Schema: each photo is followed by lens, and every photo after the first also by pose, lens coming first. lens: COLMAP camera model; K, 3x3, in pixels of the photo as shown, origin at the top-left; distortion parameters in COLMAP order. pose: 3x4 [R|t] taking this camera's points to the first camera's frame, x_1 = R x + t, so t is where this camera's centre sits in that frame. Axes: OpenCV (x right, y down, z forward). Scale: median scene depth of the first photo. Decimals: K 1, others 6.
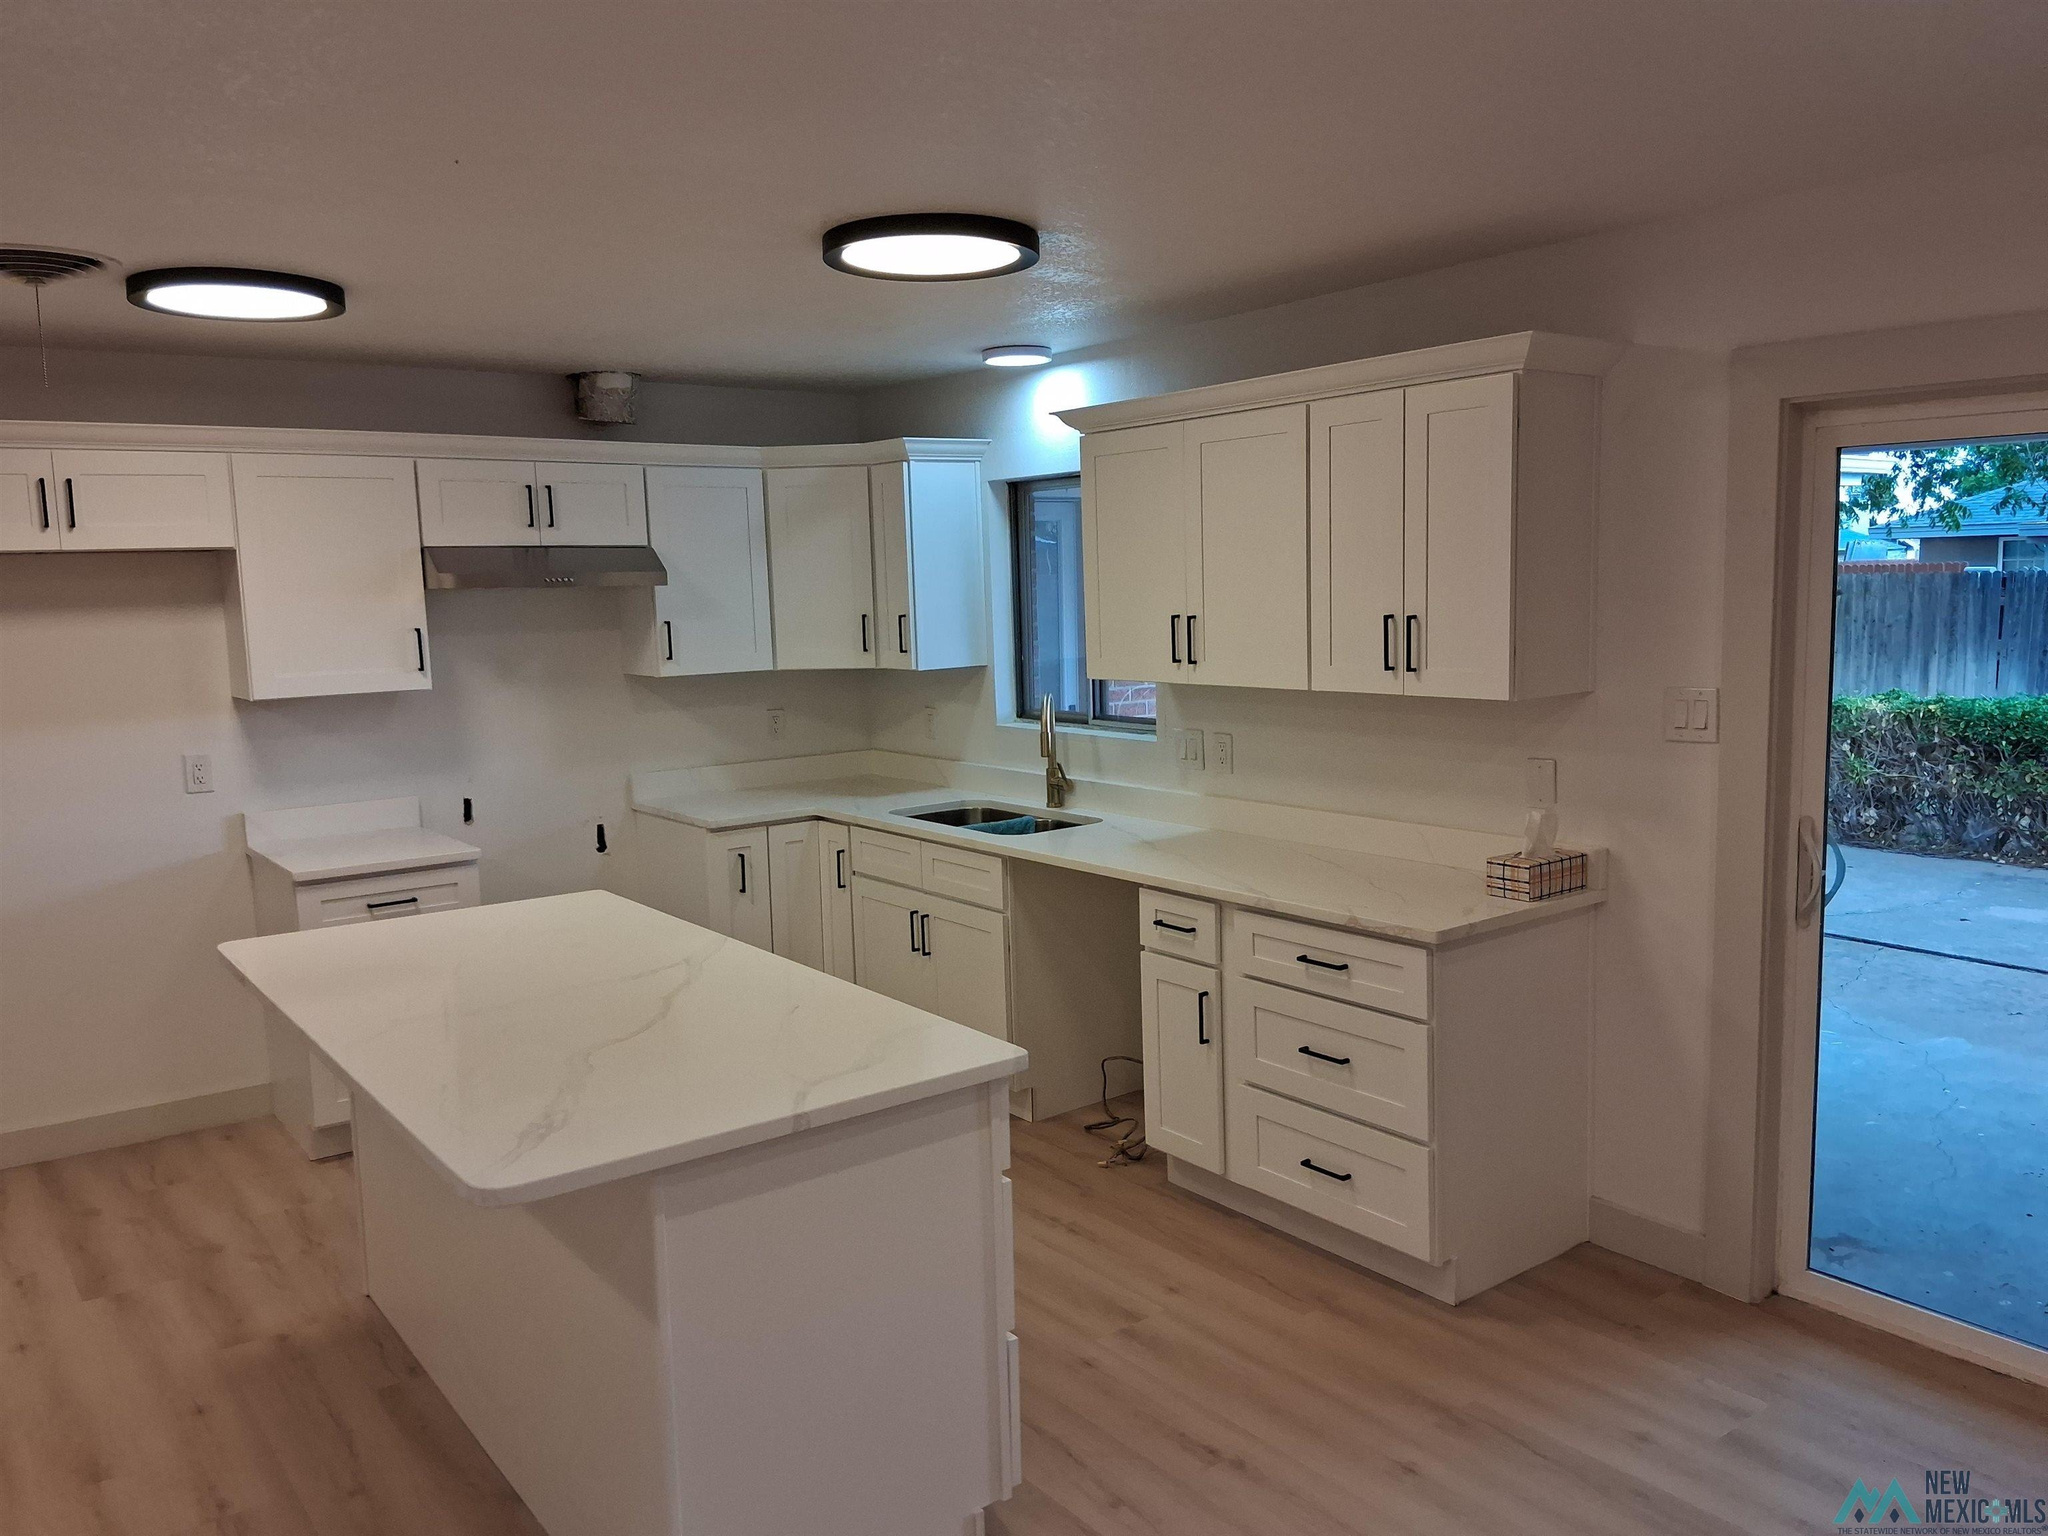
lens RADIAL K [[1569.9, 0, 1024.0], [0, 1569.9, 768.0], [0, 0, 1]] dist [0.131103, -0.235040]
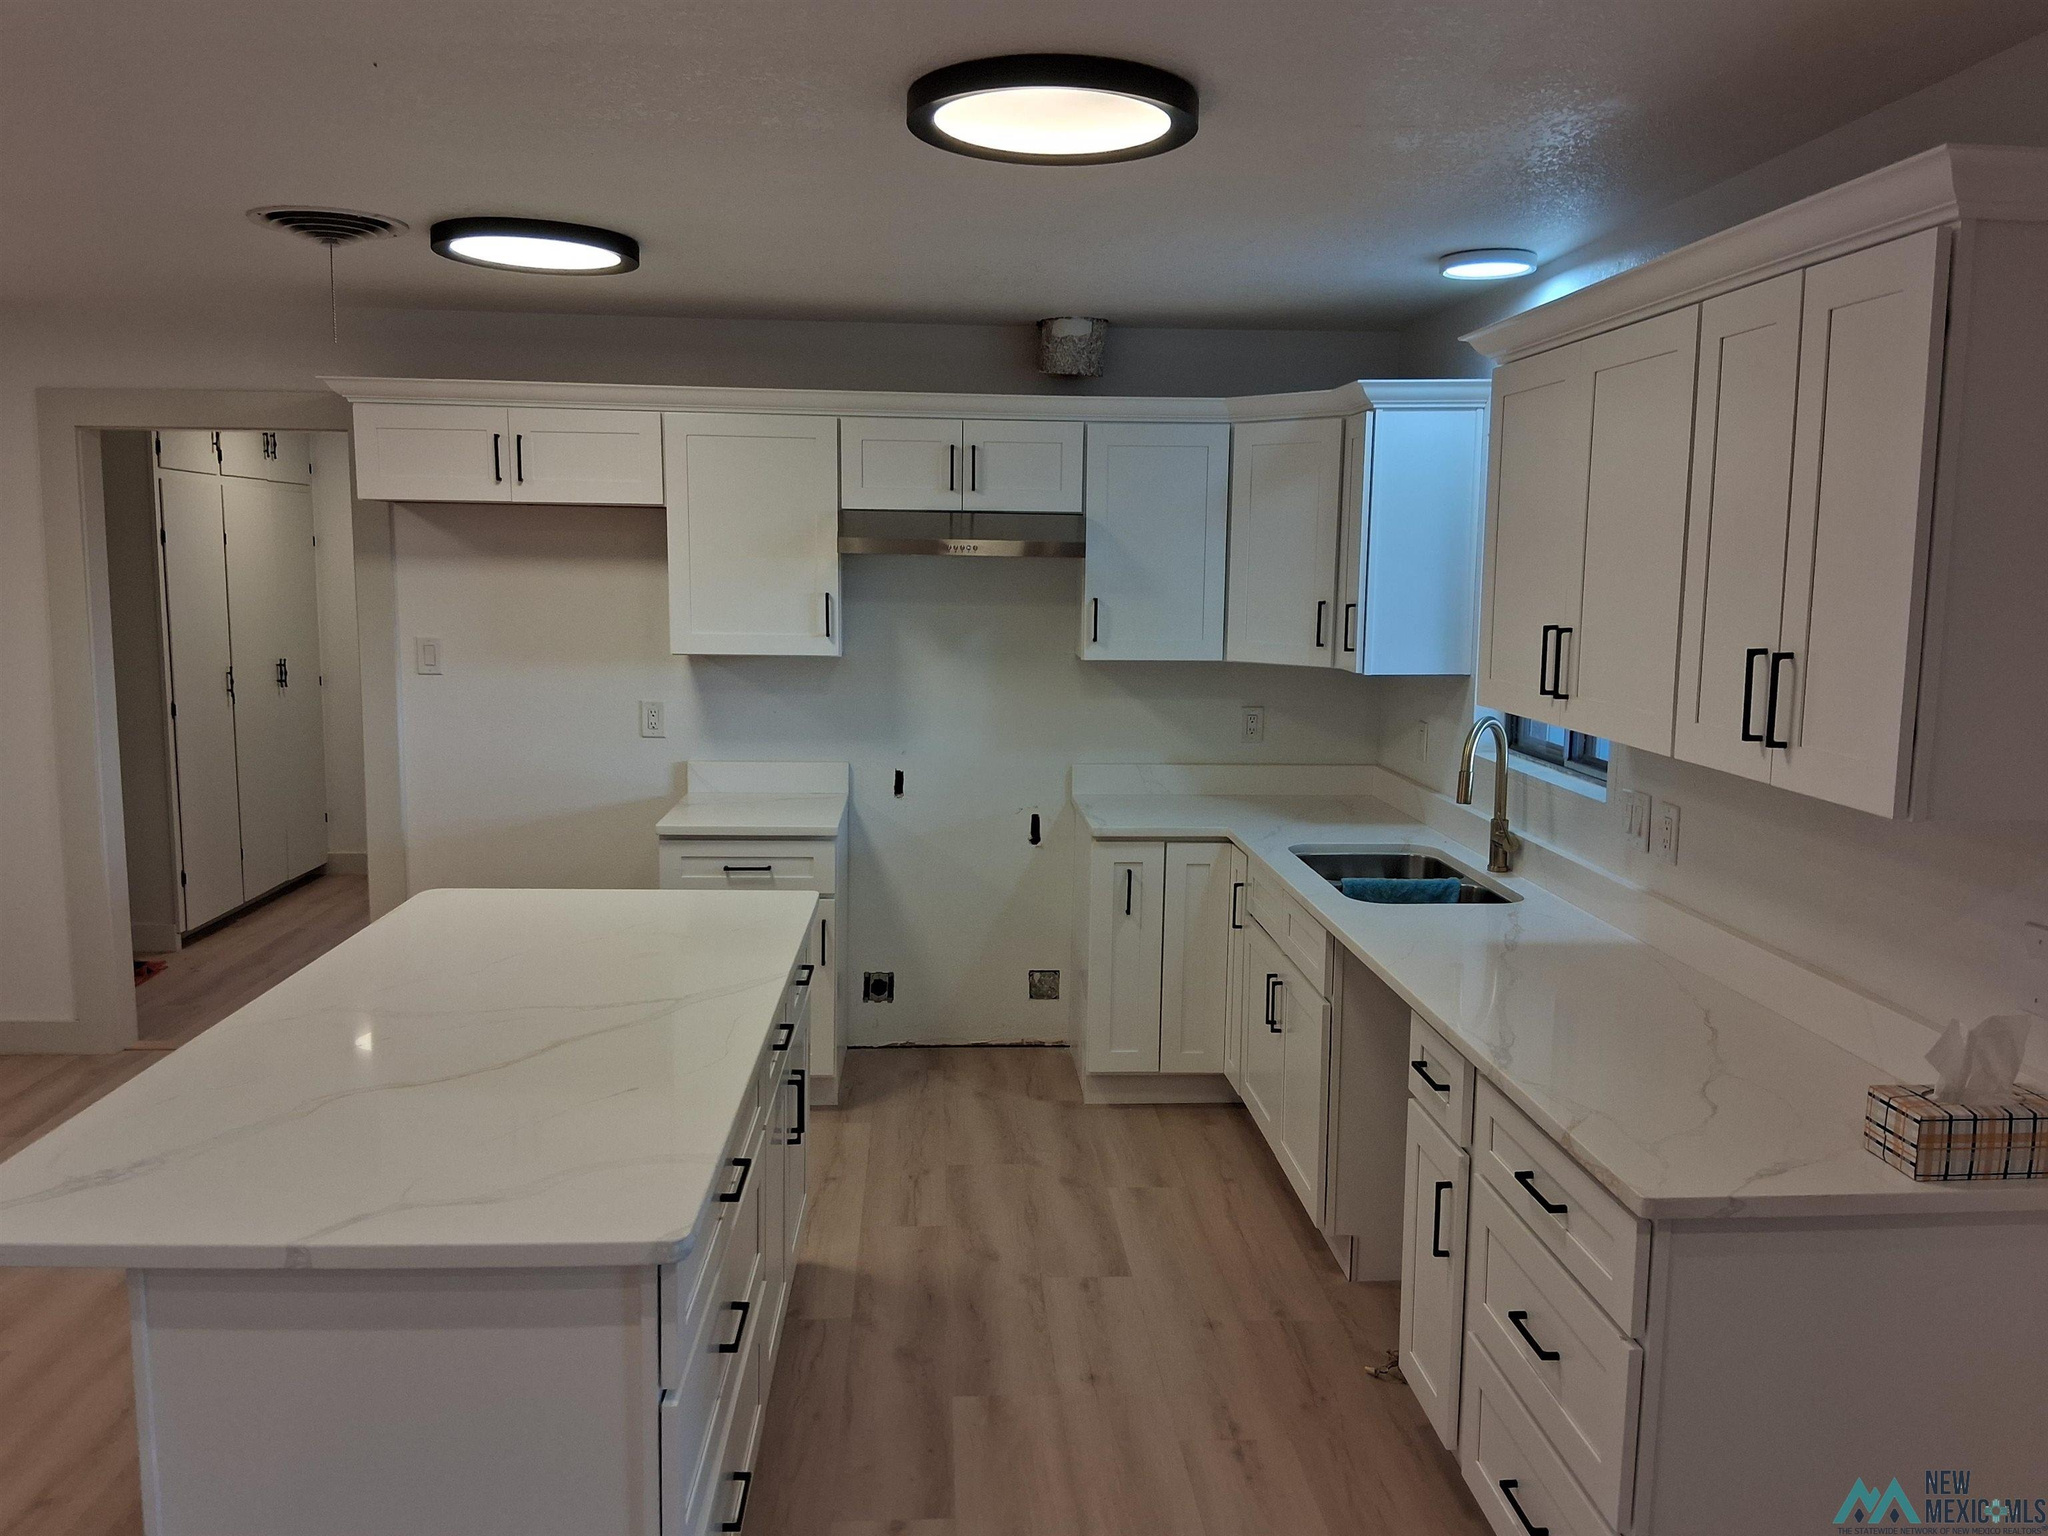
lens RADIAL K [[1569.9, 0, 1024.0], [0, 1569.9, 768.0], [0, 0, 1]] dist [0.131103, -0.235040]
pose [[0.822488, 0.113386, -0.557366, 0.265889], [-0.102352, 0.993437, 0.051059, -0.042187], [0.559498, 0.015052, 0.828695, 0.265285]]
